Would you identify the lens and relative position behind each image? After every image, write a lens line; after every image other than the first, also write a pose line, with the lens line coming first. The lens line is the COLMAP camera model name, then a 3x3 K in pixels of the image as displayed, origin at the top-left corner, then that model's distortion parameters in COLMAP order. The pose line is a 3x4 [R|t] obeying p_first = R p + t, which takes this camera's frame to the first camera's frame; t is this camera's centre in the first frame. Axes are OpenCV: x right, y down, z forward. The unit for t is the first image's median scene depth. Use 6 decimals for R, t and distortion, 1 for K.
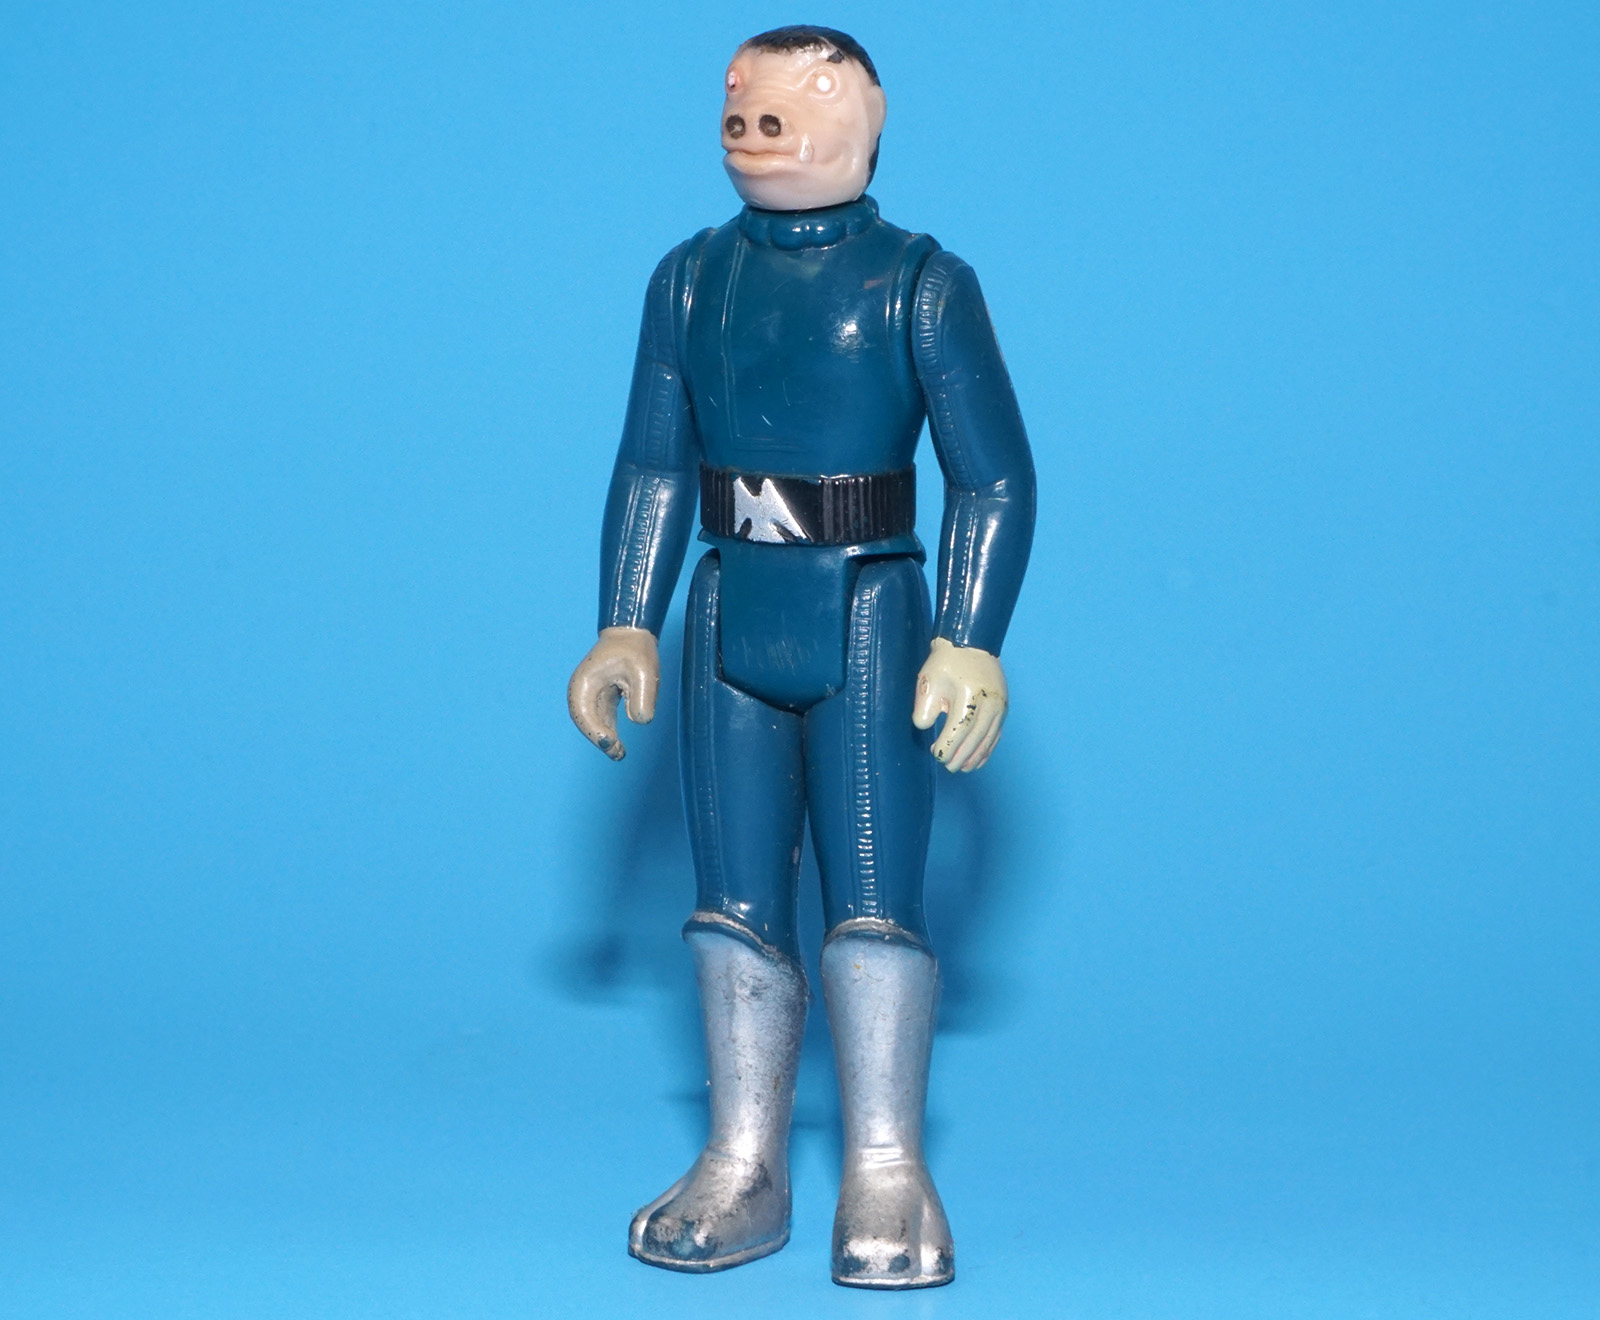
lens RADIAL K [[4783.3, 0, 800.0], [0, 4783.3, 660.0], [0, 0, 1]] dist [-0.007983, 2.681963]
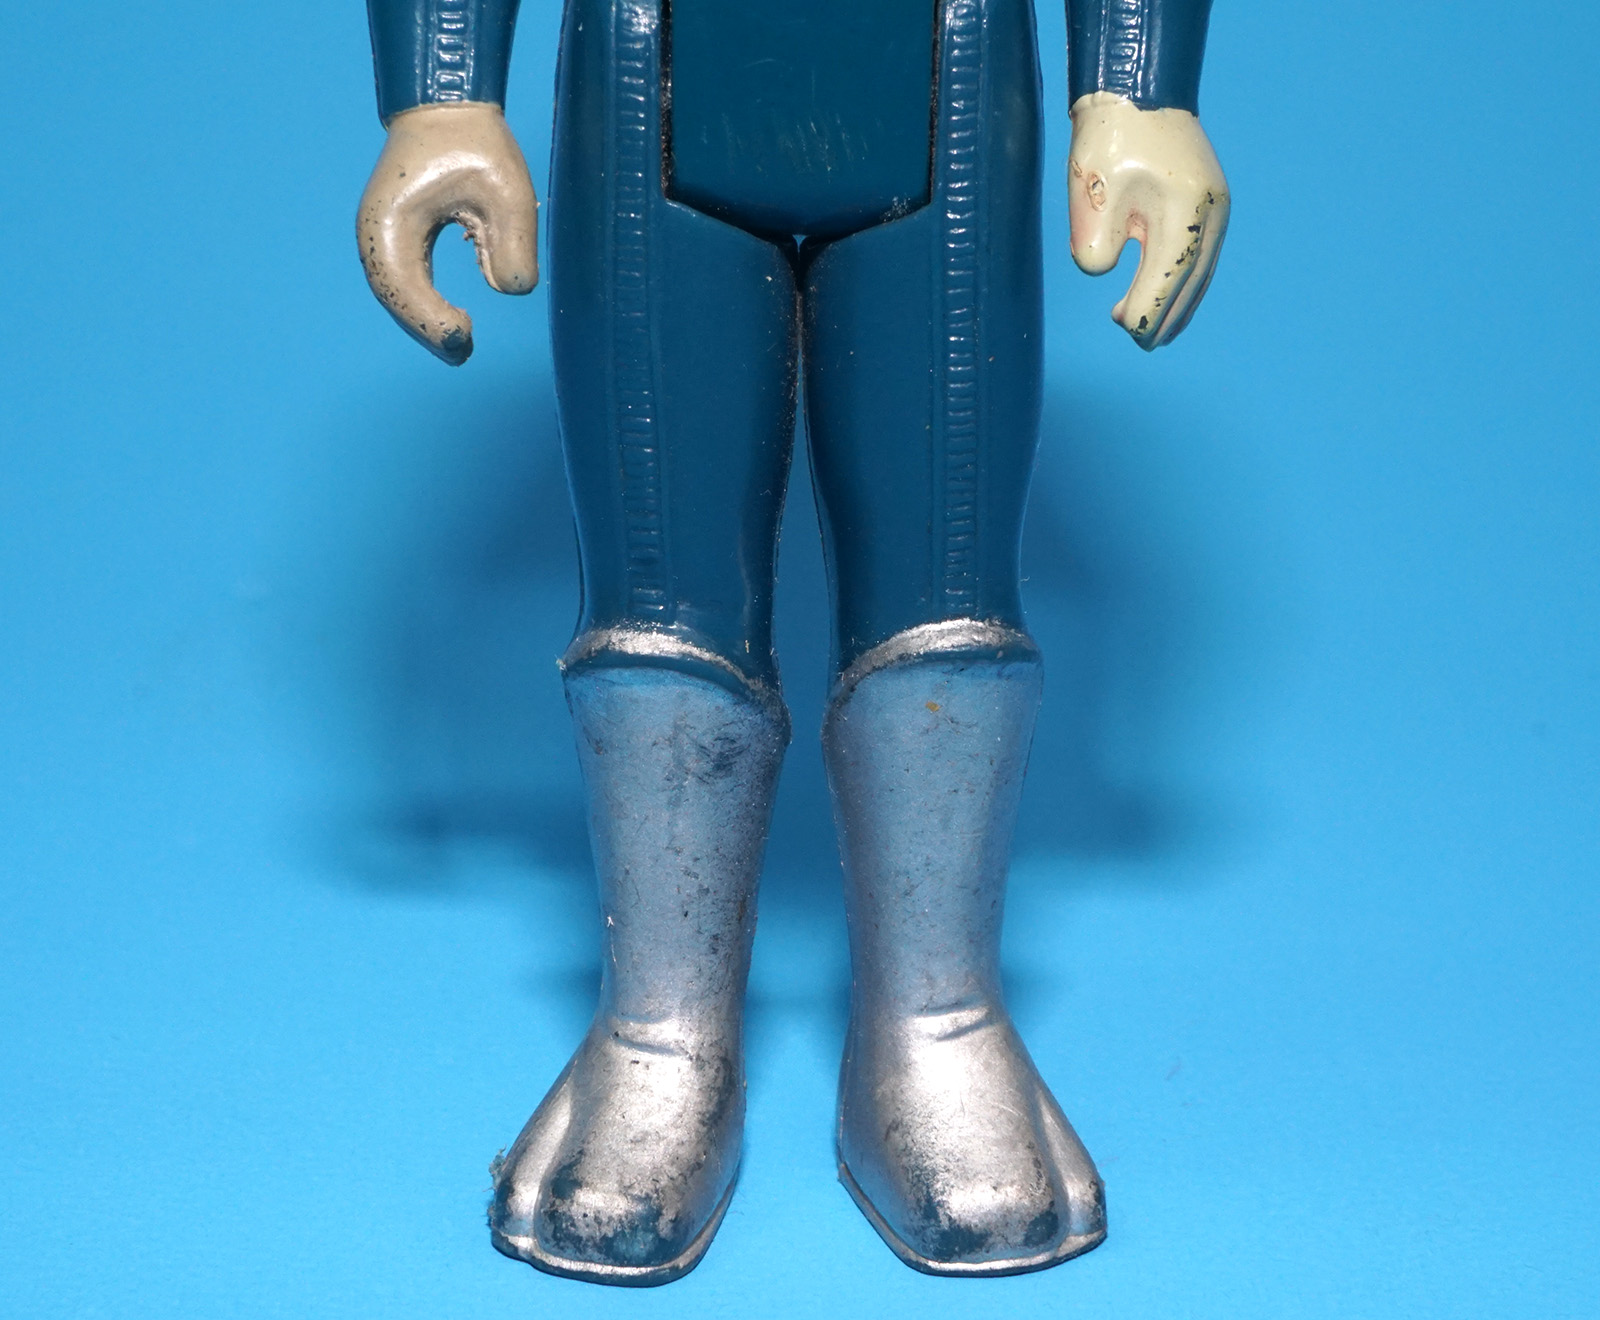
lens RADIAL K [[4783.3, 0, 800.0], [0, 4783.3, 660.0], [0, 0, 1]] dist [-0.007983, 2.681963]
pose [[0.928153, -0.123548, 0.351096, -0.187935], [0.040014, 0.970955, 0.235891, -0.067490], [-0.370043, -0.204894, 0.906138, 0.517944]]
